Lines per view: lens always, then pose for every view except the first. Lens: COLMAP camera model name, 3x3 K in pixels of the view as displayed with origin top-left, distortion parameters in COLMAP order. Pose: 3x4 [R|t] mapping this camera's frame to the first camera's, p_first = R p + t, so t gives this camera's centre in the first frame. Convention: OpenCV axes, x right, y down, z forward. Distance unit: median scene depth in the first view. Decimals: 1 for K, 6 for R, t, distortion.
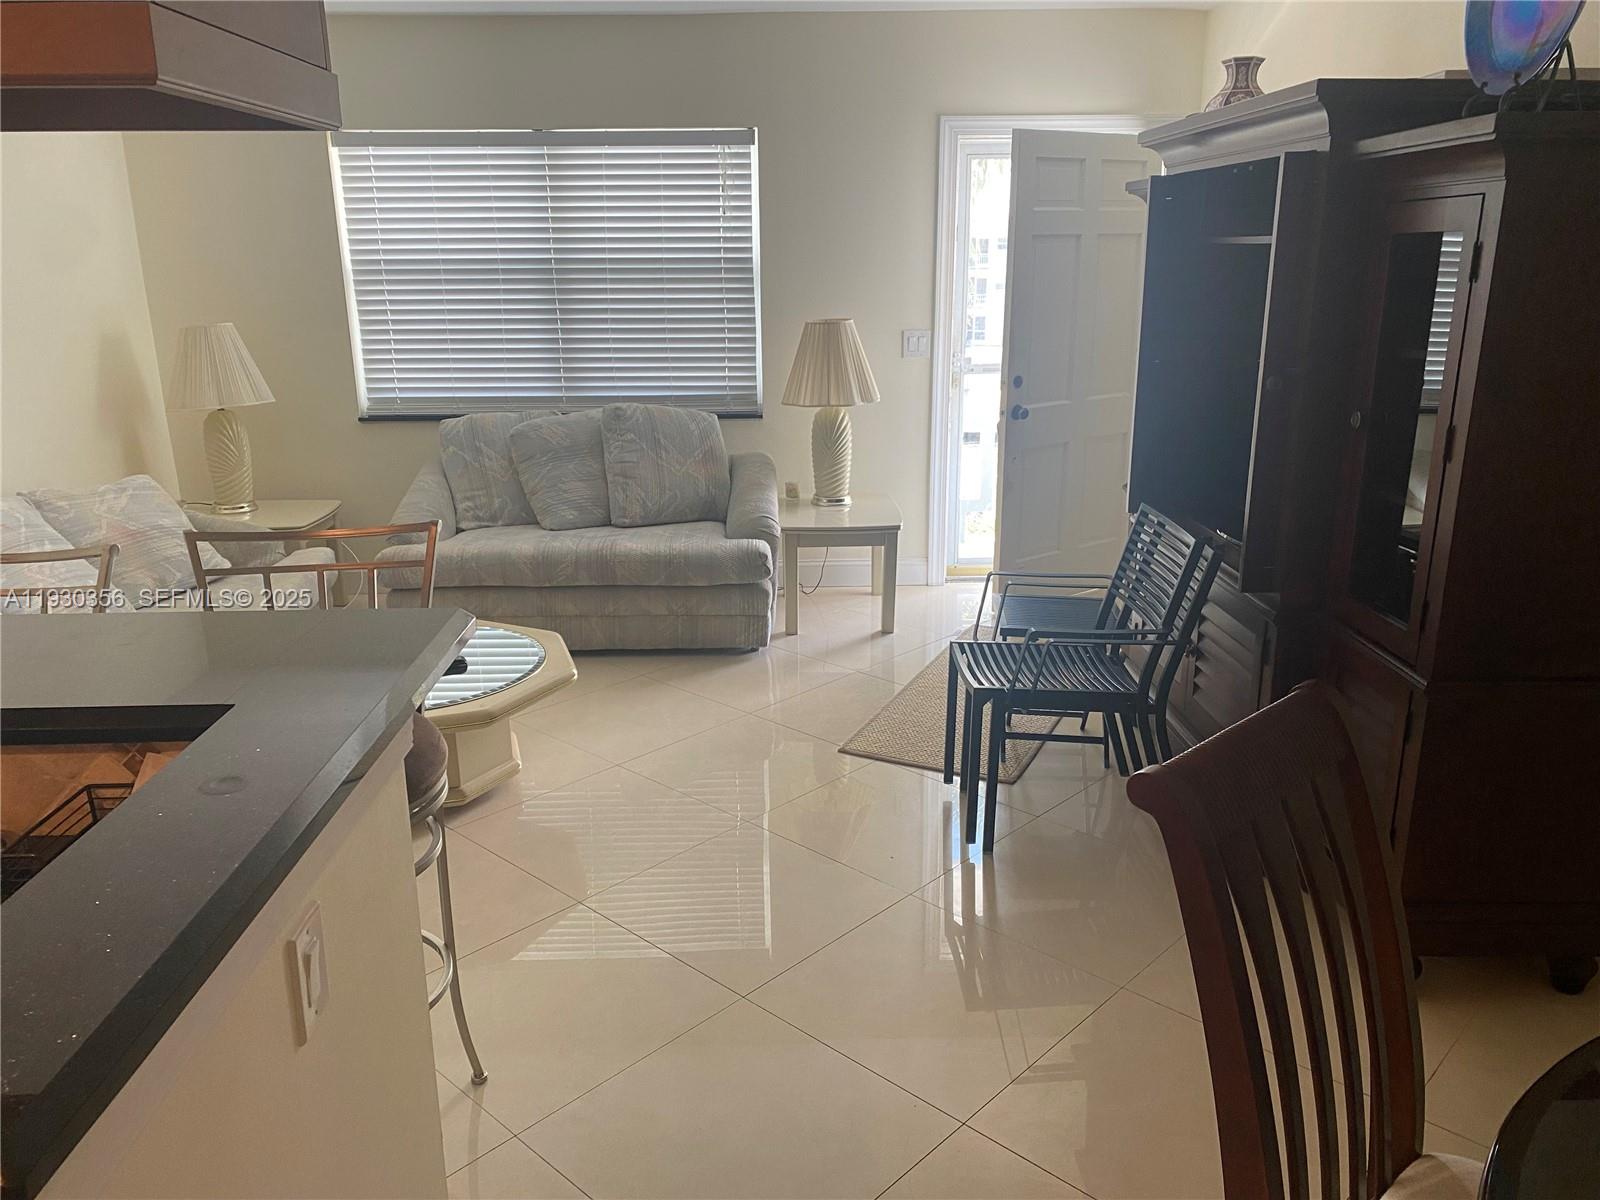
lens RADIAL K [[1235.1, 0, 801.7], [0, 1235.1, 601.0], [0, 0, 1]] dist [0.015713, -0.011539]
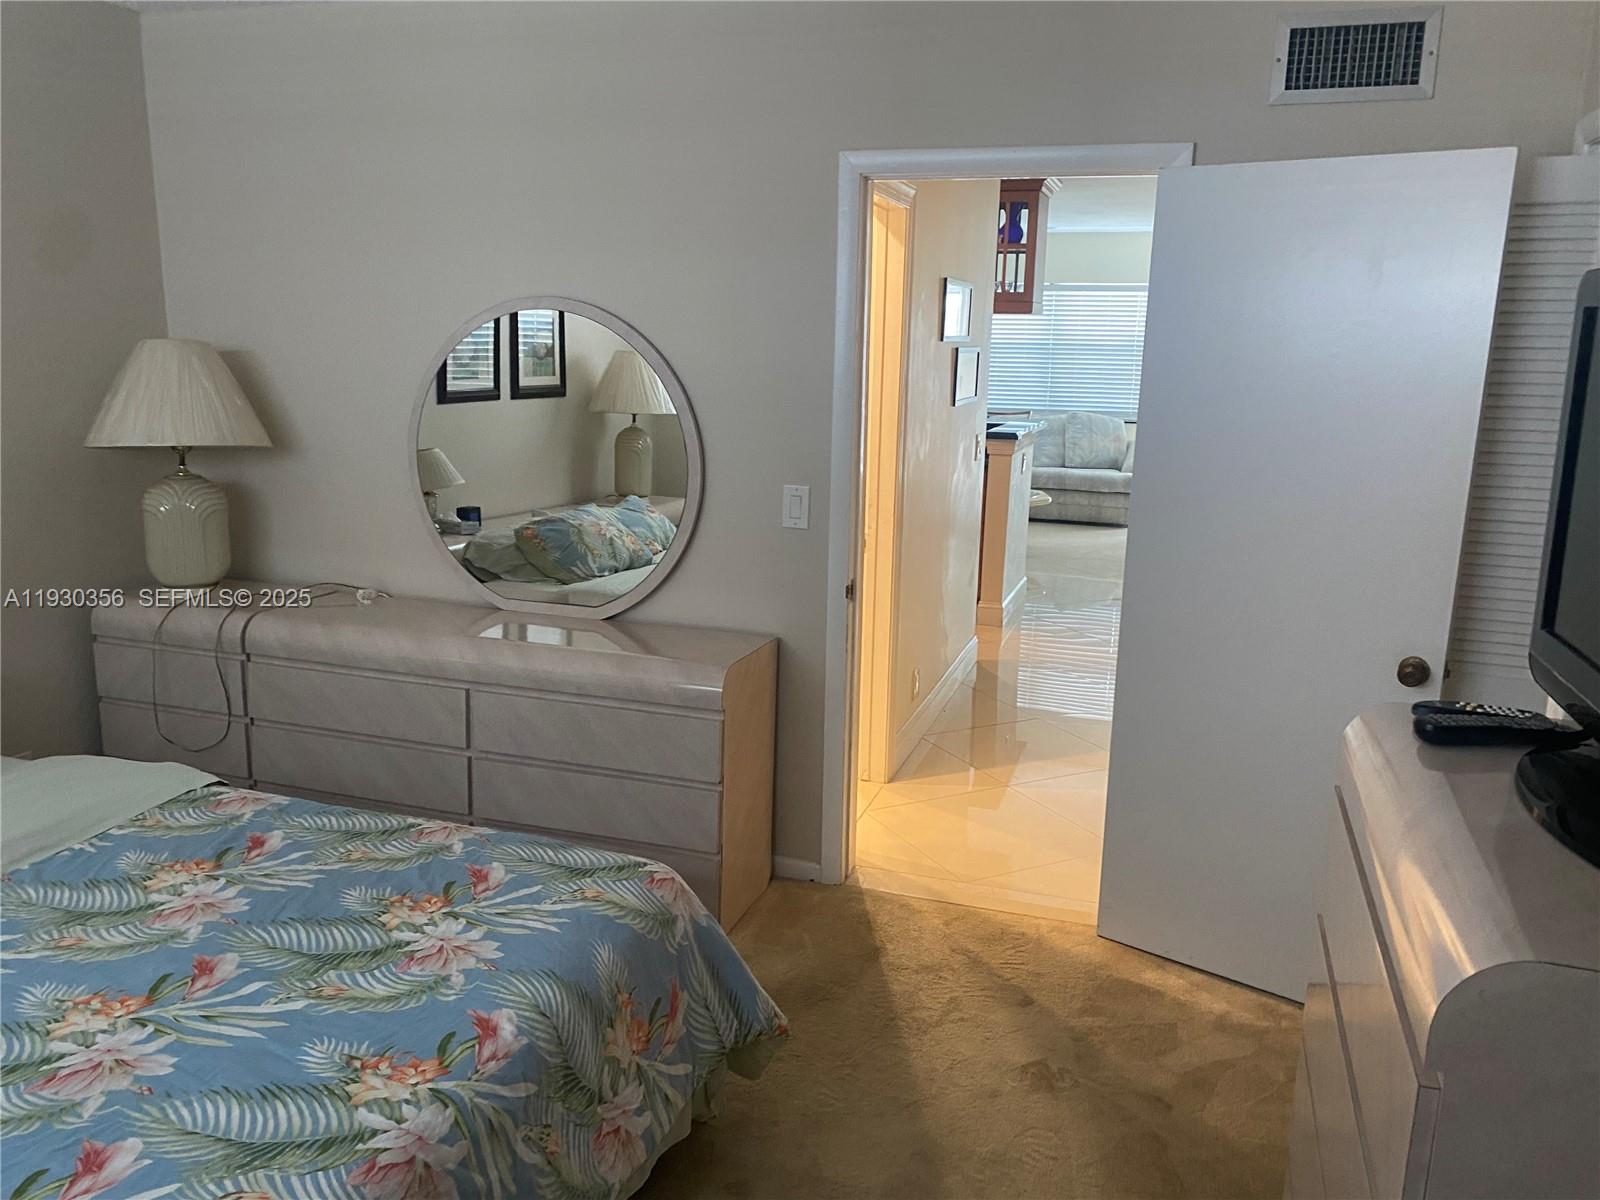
lens RADIAL K [[1235.1, 0, 797.7], [0, 1235.1, 599.8], [0, 0, 1]] dist [0.015713, -0.011539]
pose [[0.938468, 0.098787, -0.330935, 0.136228], [-0.125975, 0.990114, -0.061681, 0.348601], [0.321570, 0.099576, 0.941635, -1.097724]]
